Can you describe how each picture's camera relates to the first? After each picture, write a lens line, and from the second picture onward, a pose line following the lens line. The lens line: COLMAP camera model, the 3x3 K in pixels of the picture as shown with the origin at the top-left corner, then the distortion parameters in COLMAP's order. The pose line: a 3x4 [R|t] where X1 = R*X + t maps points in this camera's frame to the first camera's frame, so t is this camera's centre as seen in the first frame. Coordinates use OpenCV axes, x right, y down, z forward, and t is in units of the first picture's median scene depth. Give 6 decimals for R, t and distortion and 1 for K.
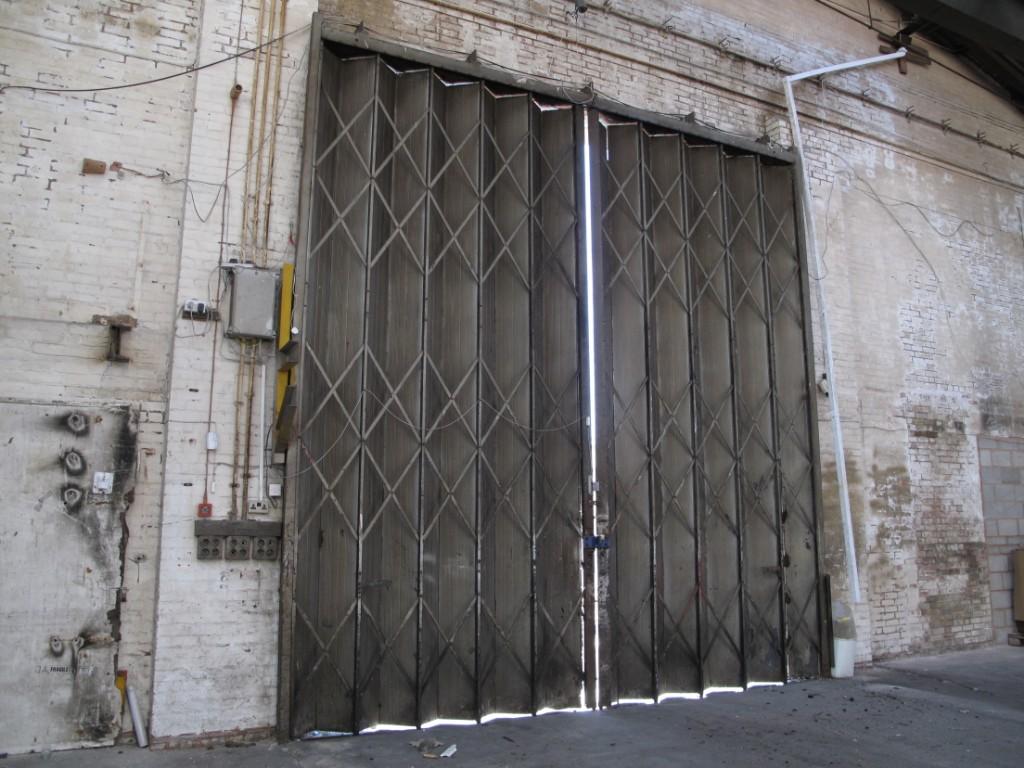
lens RADIAL K [[859.7, 0, 515.9], [0, 859.7, 366.9], [0, 0, 1]] dist [-0.147134, 0.110637]
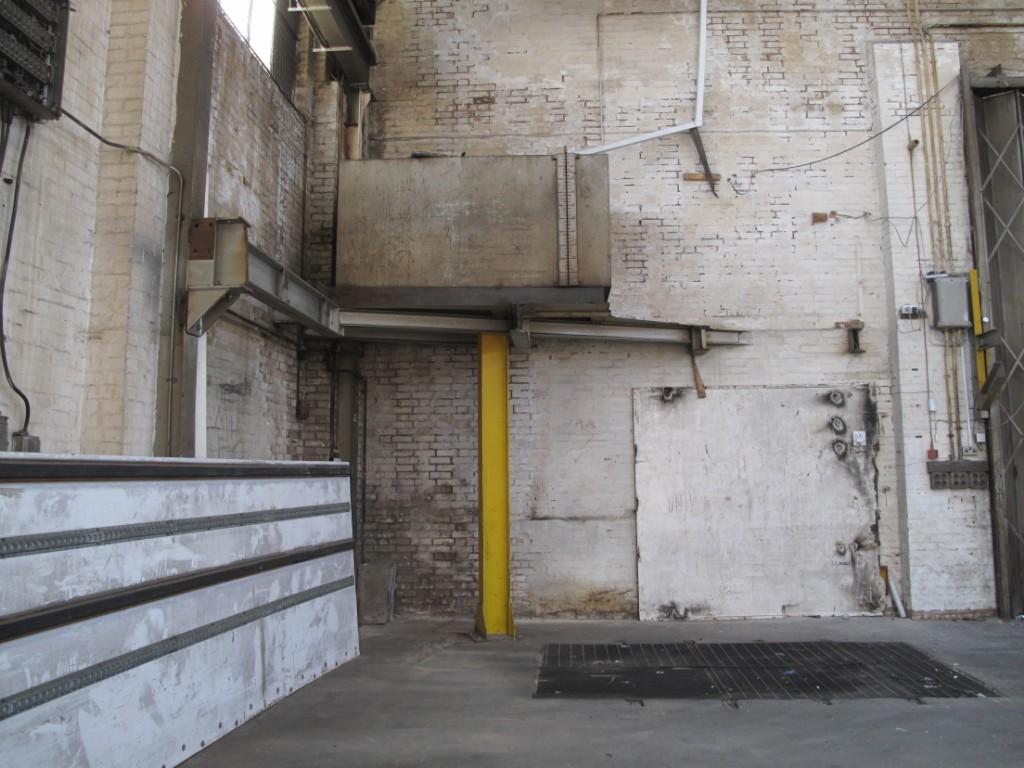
lens RADIAL K [[859.7, 0, 515.2], [0, 859.7, 362.6], [0, 0, 1]] dist [-0.147134, 0.110637]
pose [[0.857978, -0.069115, -0.509016, -0.218288], [0.099970, 0.994427, 0.033479, -0.086139], [0.503865, -0.079611, 0.860106, -0.471290]]
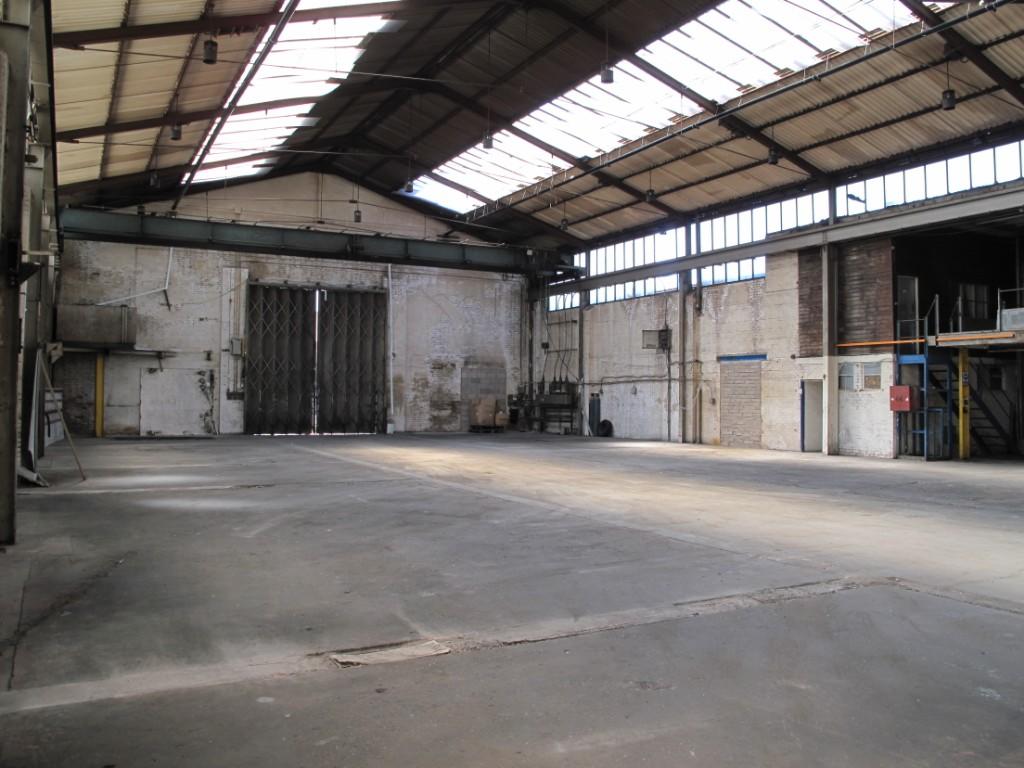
lens RADIAL K [[859.7, 0, 525.3], [0, 859.7, 360.0], [0, 0, 1]] dist [-0.147134, 0.110637]
pose [[0.999721, 0.006105, 0.022839, 1.130522], [-0.009269, 0.989952, 0.141100, -0.645735], [-0.021748, -0.141272, 0.989732, -3.522878]]
